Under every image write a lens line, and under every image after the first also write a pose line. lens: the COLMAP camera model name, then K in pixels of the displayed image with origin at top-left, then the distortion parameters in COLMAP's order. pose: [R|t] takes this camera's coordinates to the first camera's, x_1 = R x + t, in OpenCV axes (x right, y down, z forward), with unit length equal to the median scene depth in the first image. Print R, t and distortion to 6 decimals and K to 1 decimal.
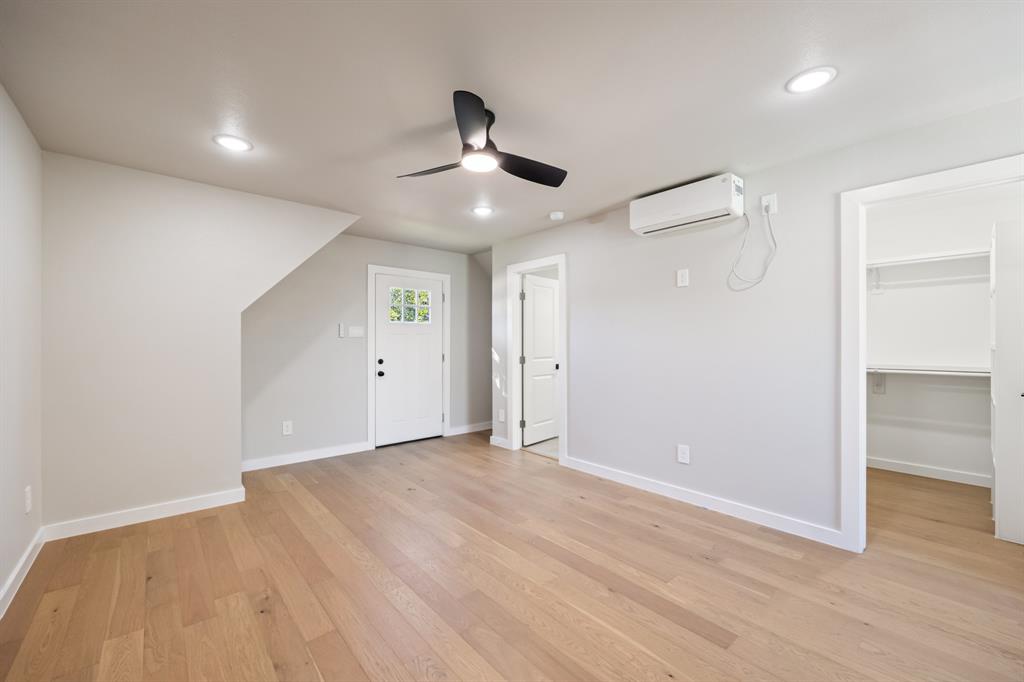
lens RADIAL K [[409.4, 0, 514.9], [0, 409.4, 341.3], [0, 0, 1]] dist [-0.009110, 0.000424]
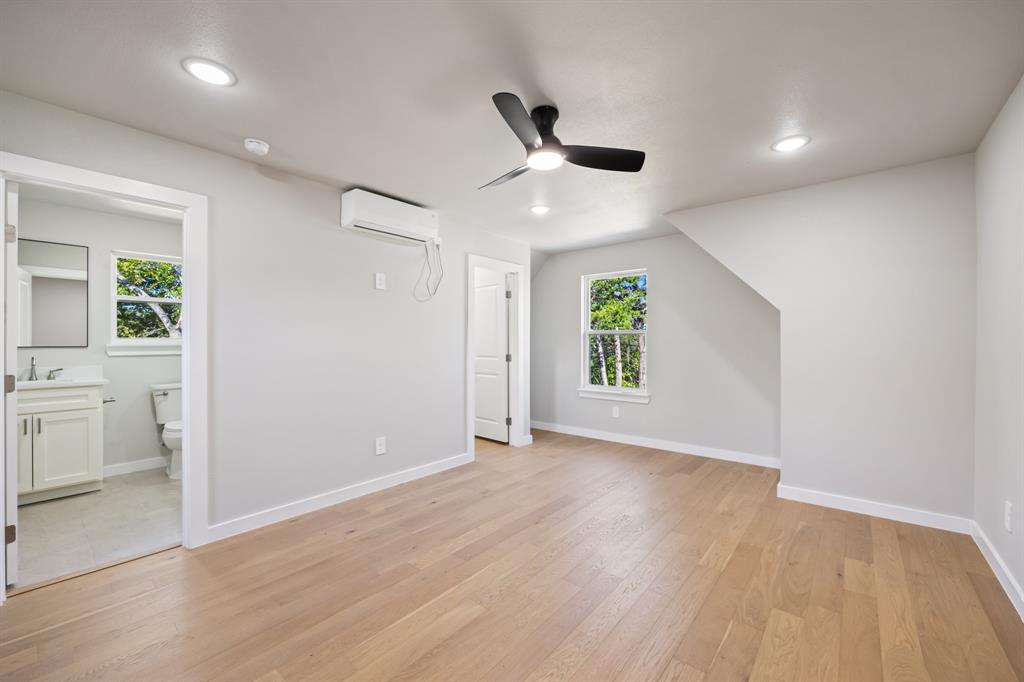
lens RADIAL K [[409.4, 0, 514.9], [0, 409.4, 341.3], [0, 0, 1]] dist [-0.009110, 0.000424]
pose [[-0.147126, 0.001879, 0.989116, -0.850134], [0.000767, 0.999998, -0.001786, 0.004866], [-0.989117, 0.000496, -0.147127, 0.981773]]
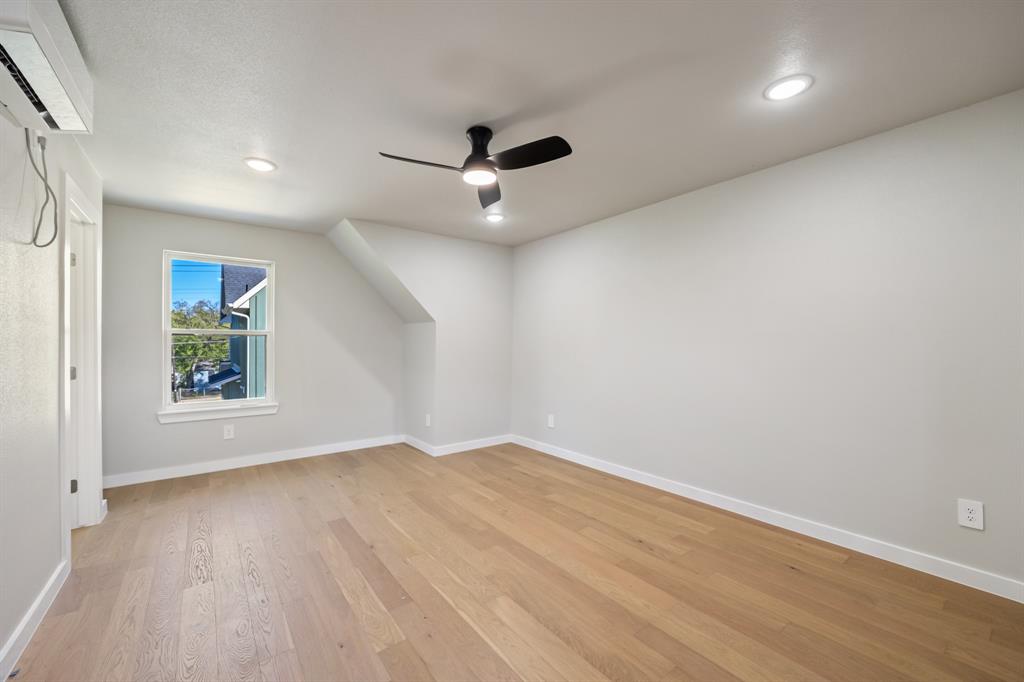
lens RADIAL K [[412.2, 0, 512.4], [0, 412.2, 344.9], [0, 0, 1]] dist [0.023154, 0.000119]
pose [[-0.997197, 0.002766, 0.074776, -0.212122], [0.003032, 0.999989, 0.003447, 0.004371], [-0.074765, 0.003664, -0.997194, 1.693311]]
